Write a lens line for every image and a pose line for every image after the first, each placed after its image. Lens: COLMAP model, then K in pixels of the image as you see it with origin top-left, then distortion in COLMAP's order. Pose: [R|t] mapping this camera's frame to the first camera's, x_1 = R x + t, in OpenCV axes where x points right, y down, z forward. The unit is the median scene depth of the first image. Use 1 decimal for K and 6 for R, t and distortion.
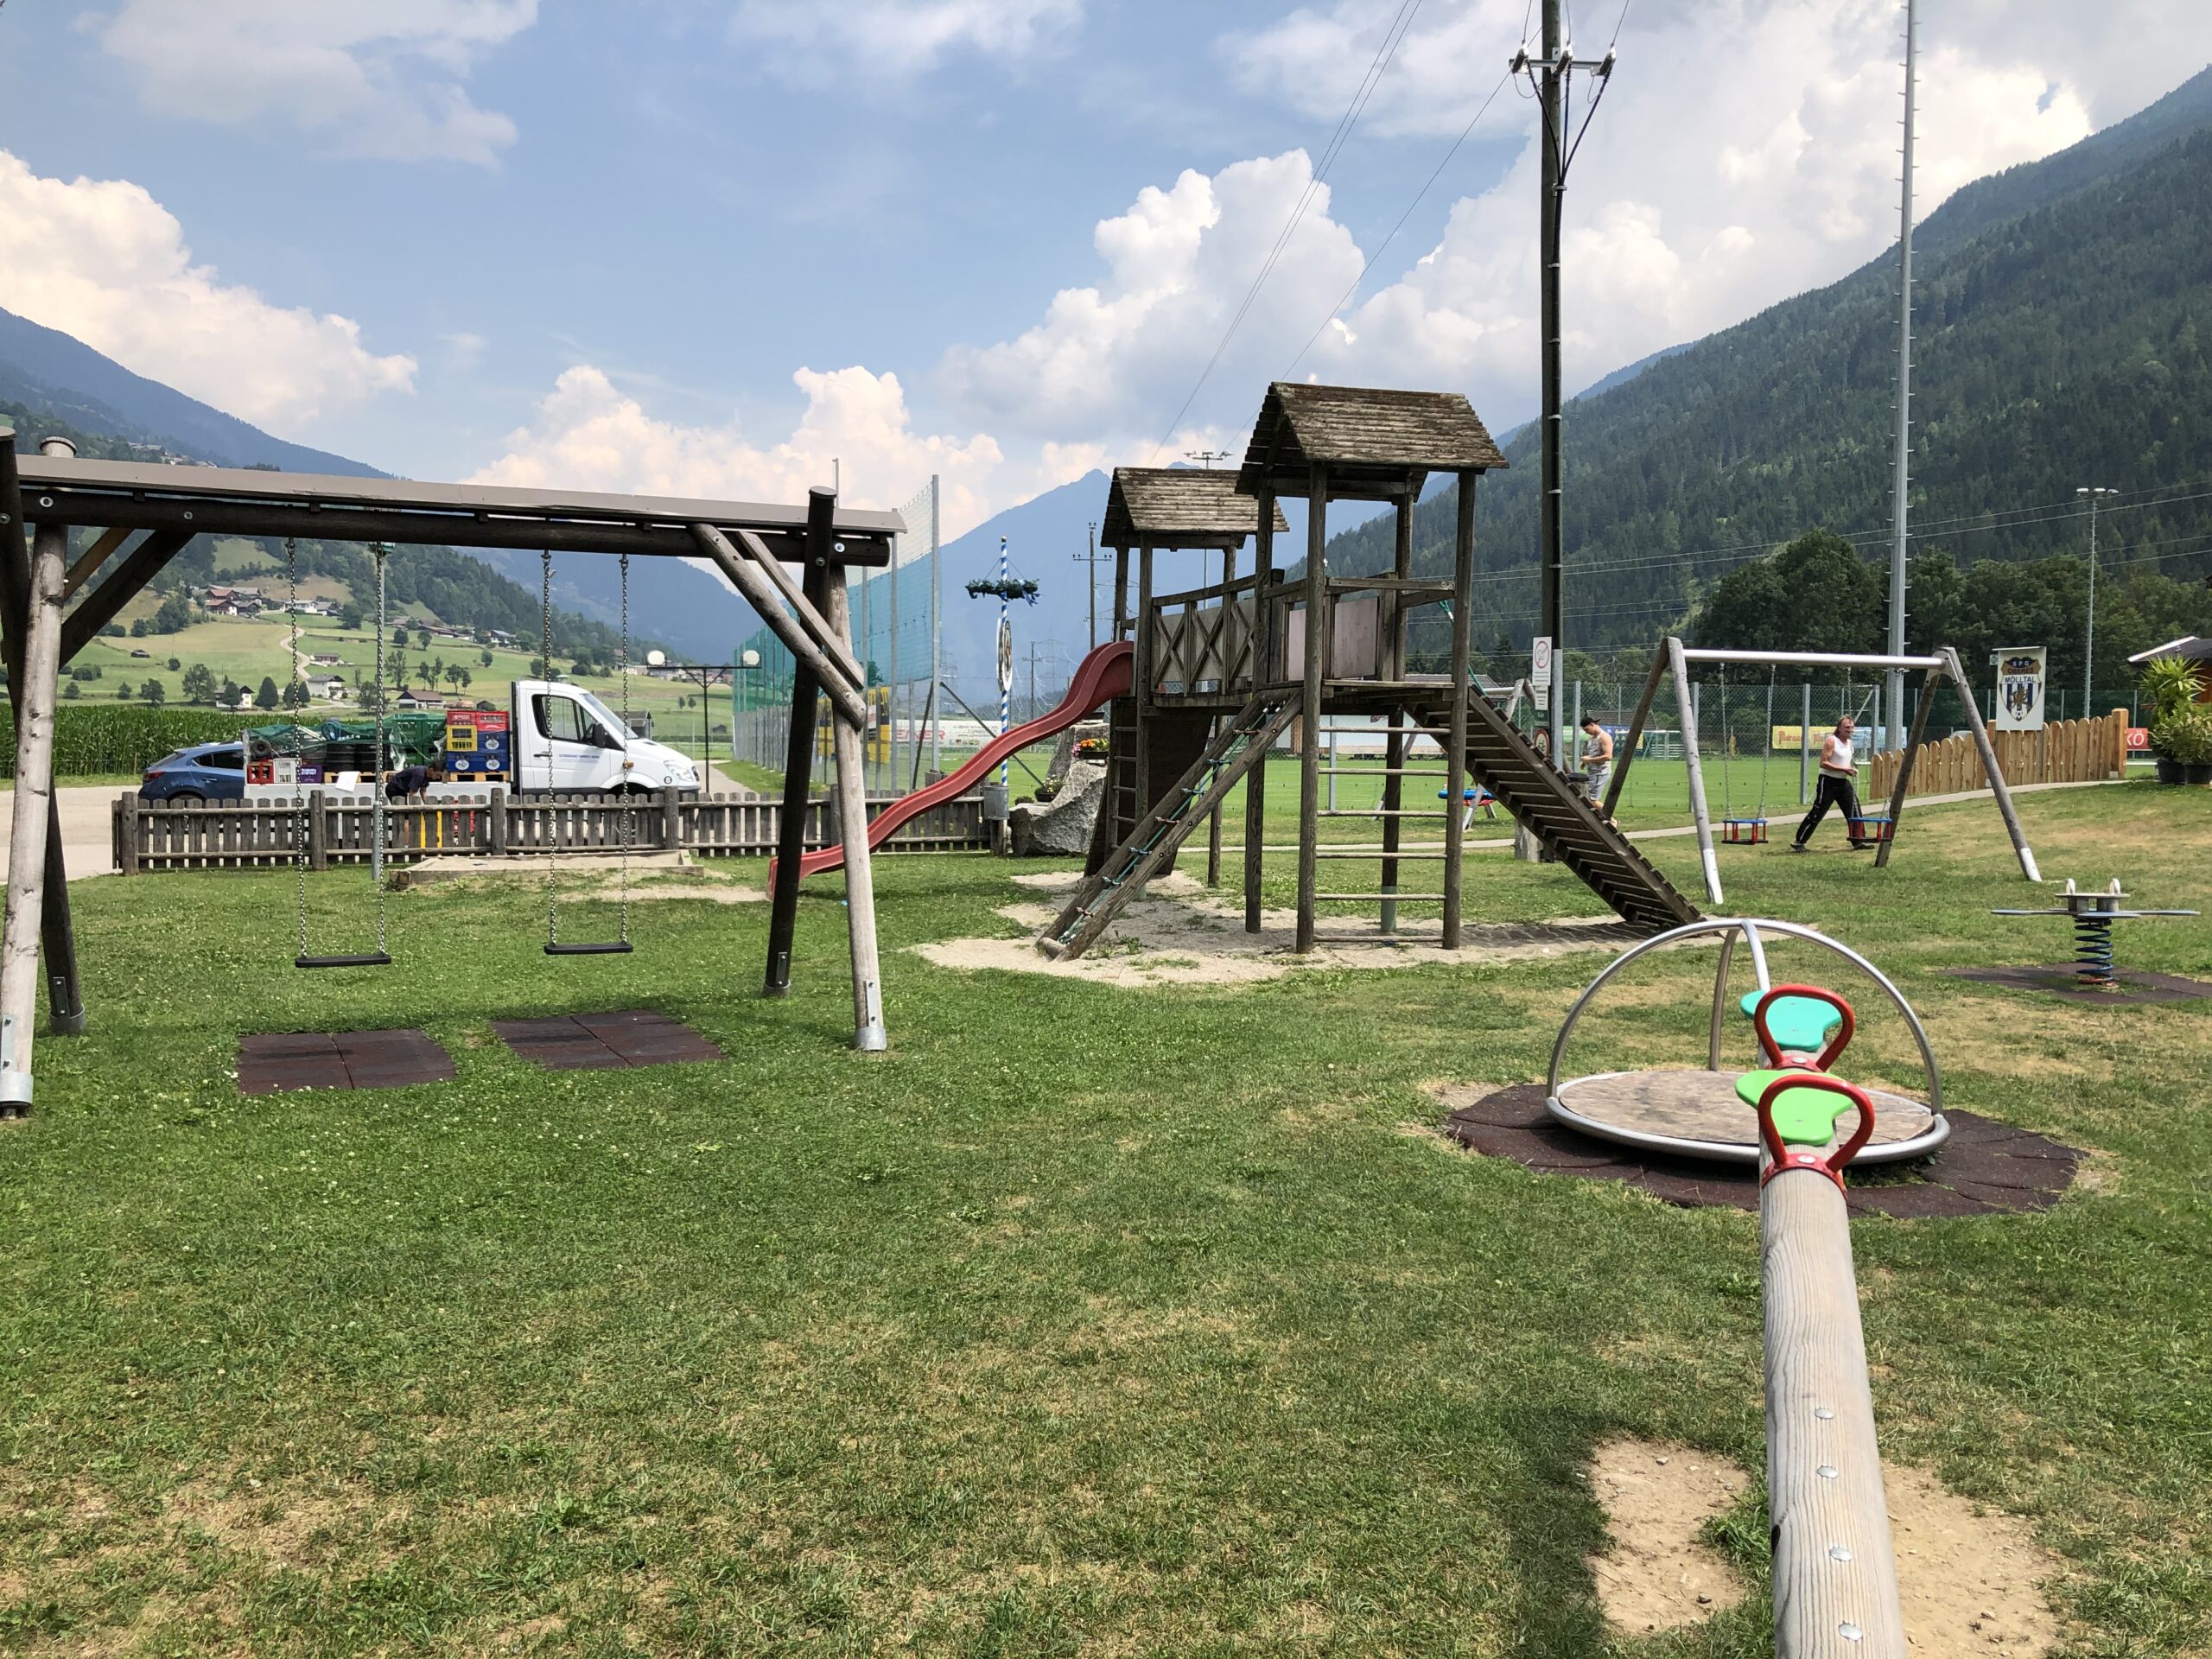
lens RADIAL K [[1830.8, 0, 1103.0], [0, 1830.8, 816.5], [0, 0, 1]] dist [-0.001535, 0.030597]
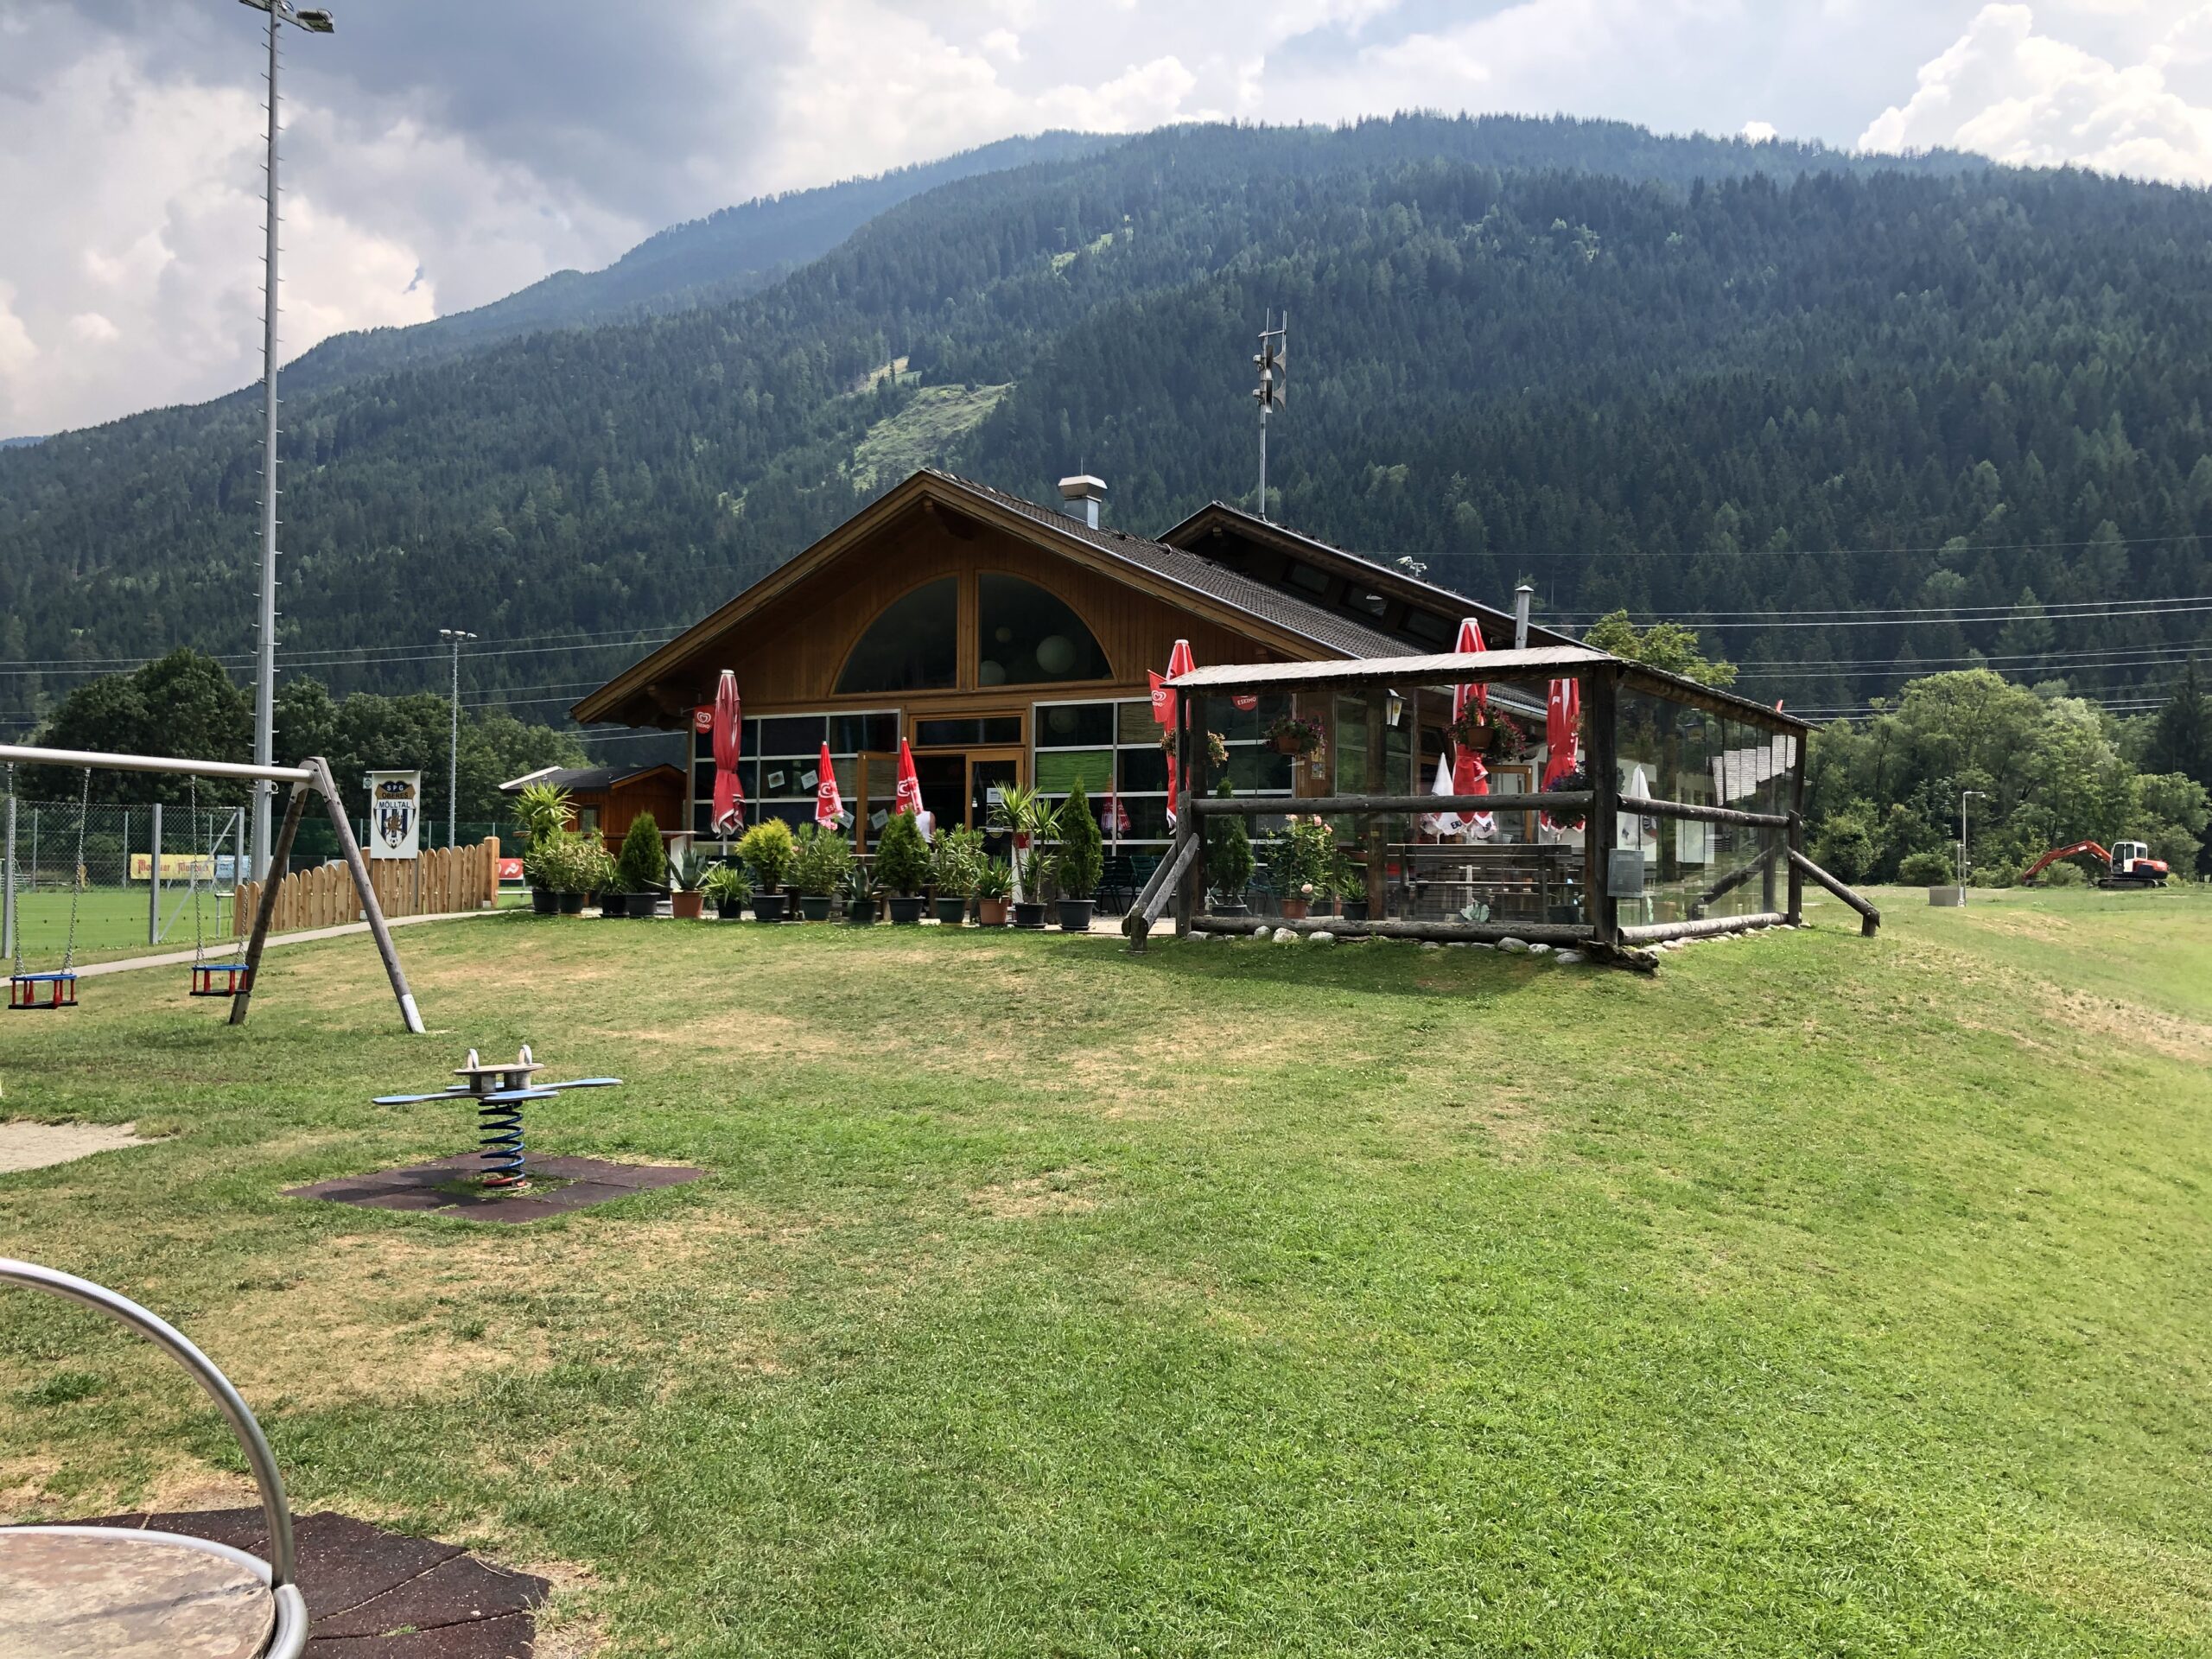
lens RADIAL K [[1830.8, 0, 1103.0], [0, 1830.8, 816.5], [0, 0, 1]] dist [-0.001535, 0.030597]
pose [[0.671643, 0.022209, 0.740542, 0.054403], [0.030011, 0.997915, -0.057147, -0.004397], [-0.740267, 0.060607, 0.669575, 0.114998]]
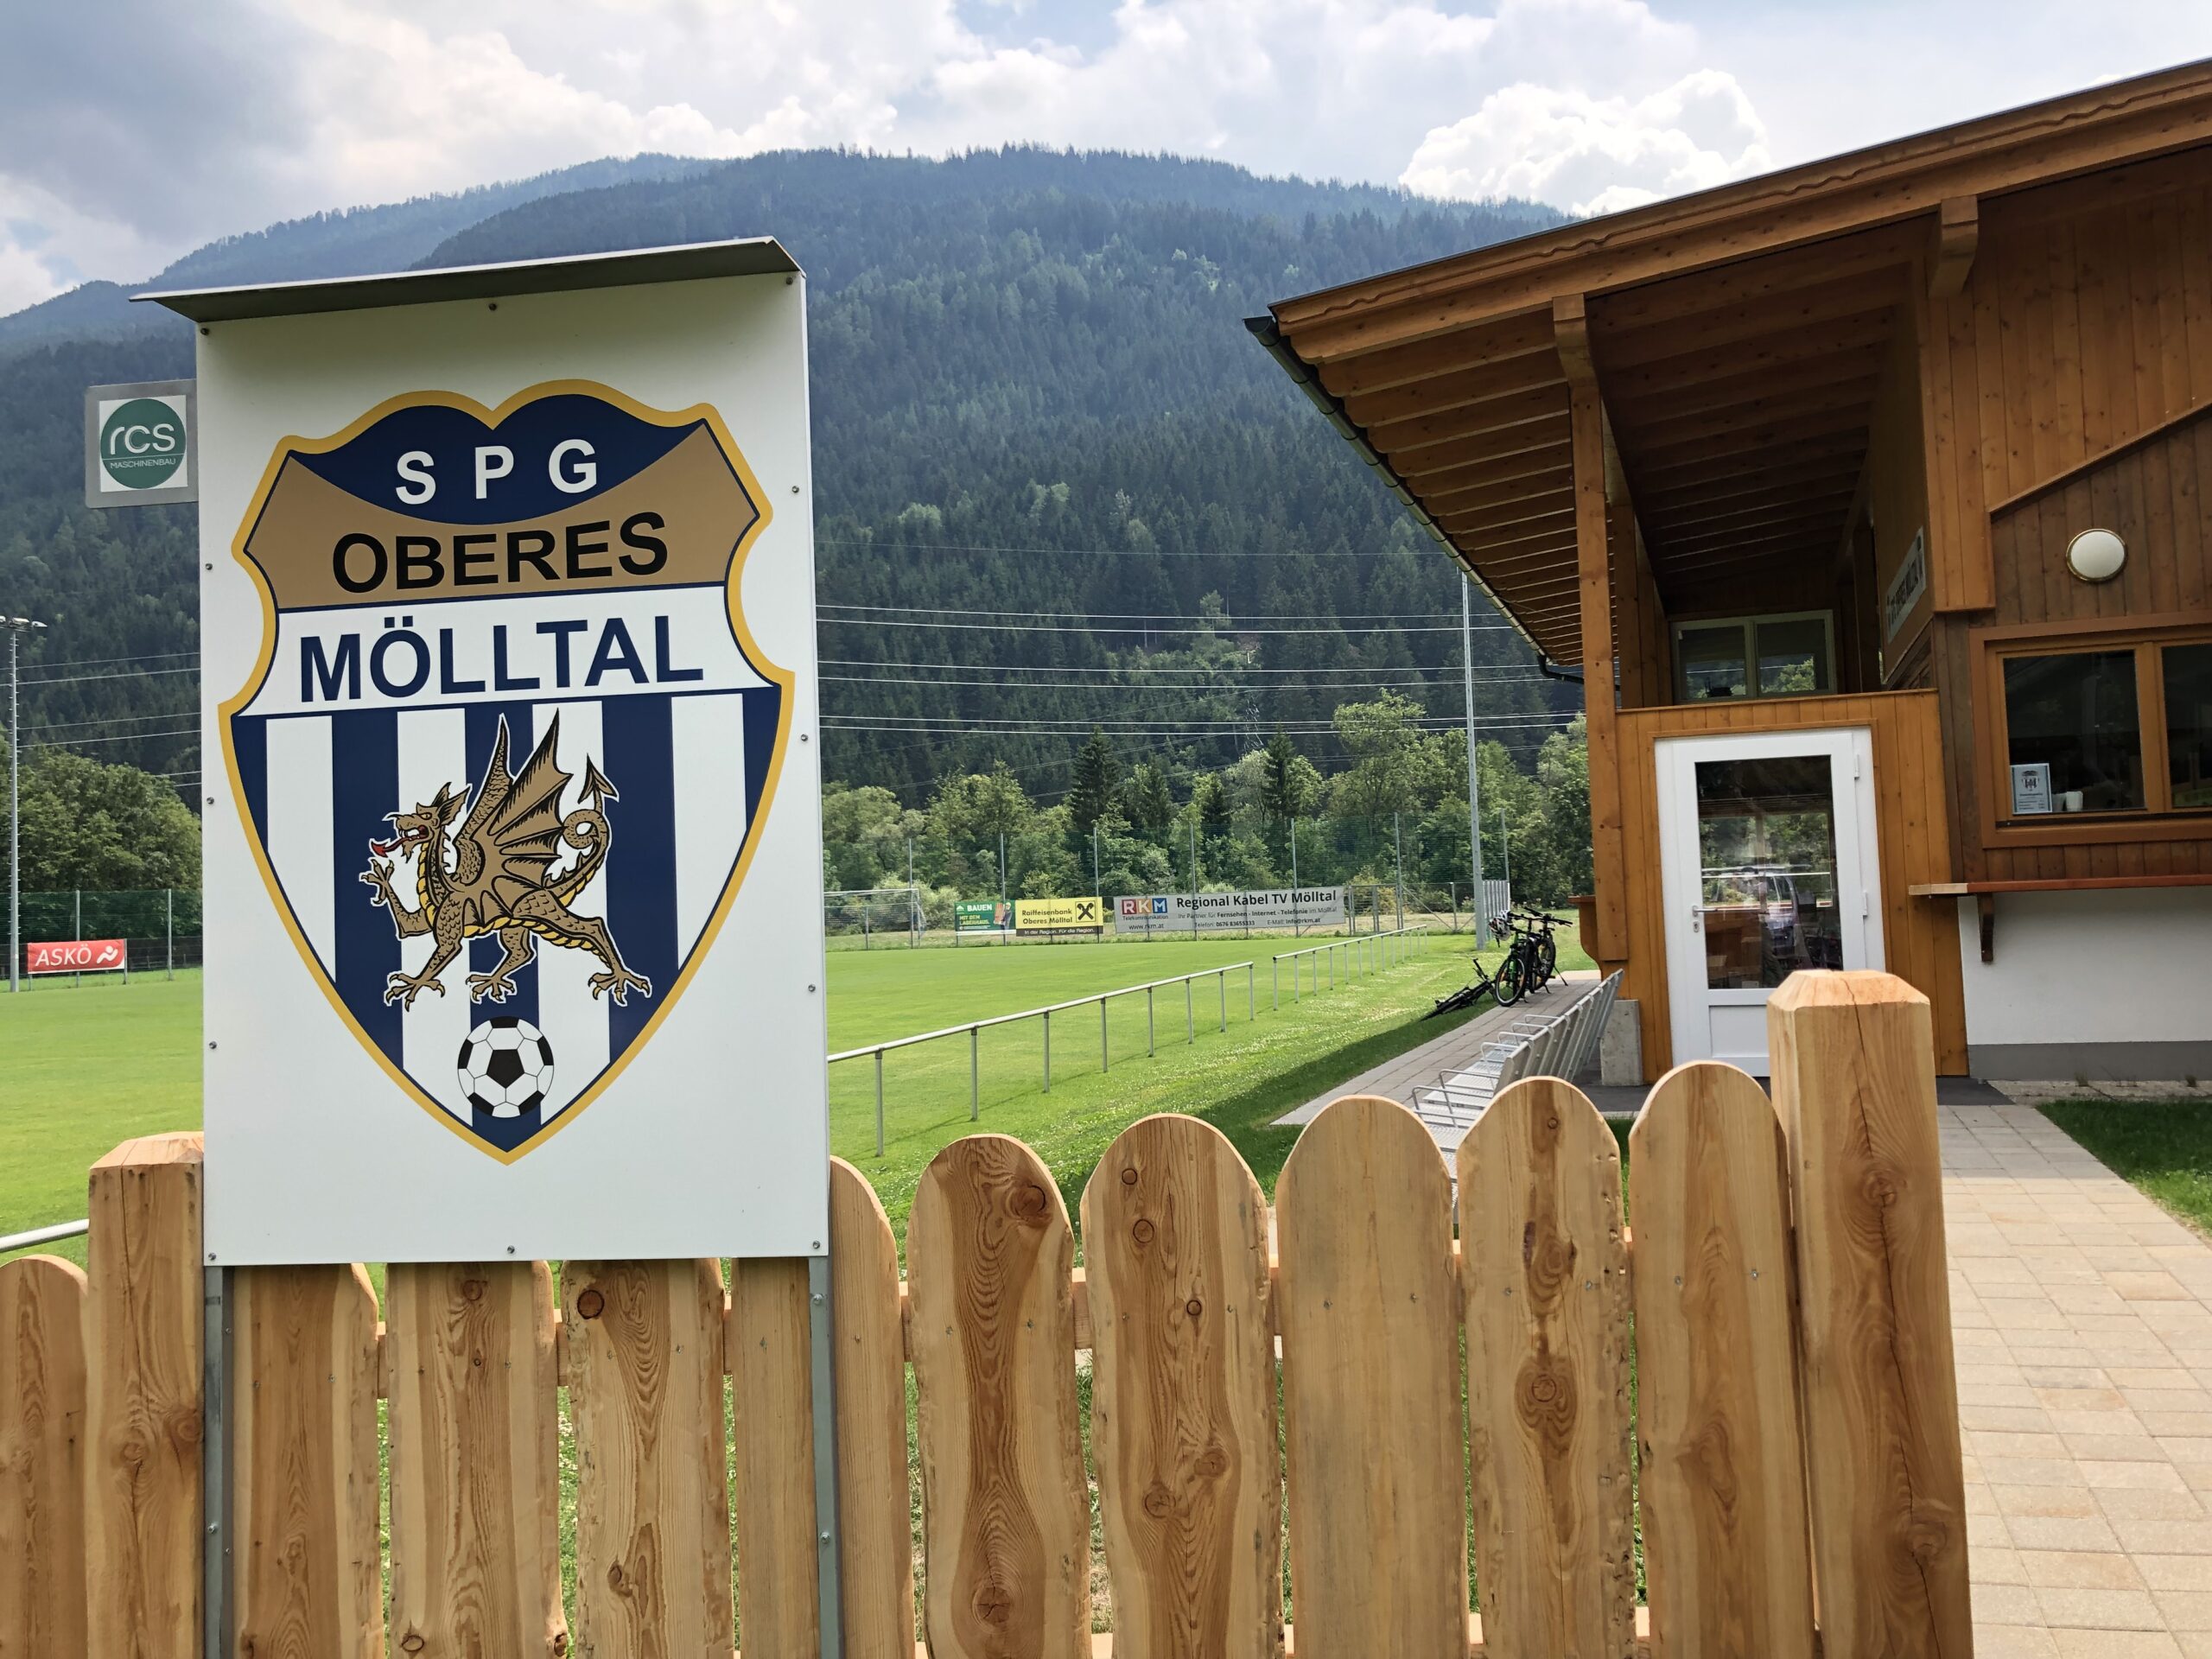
lens RADIAL K [[1814.9, 0, 1107.9], [0, 1814.9, 819.5], [0, 0, 1]] dist [0.081308, -0.115307]
pose [[0.503360, 0.014153, 0.863961, 0.524649], [0.079447, 0.994872, -0.062585, -0.070923], [-0.860417, 0.100142, 0.499654, 1.111520]]
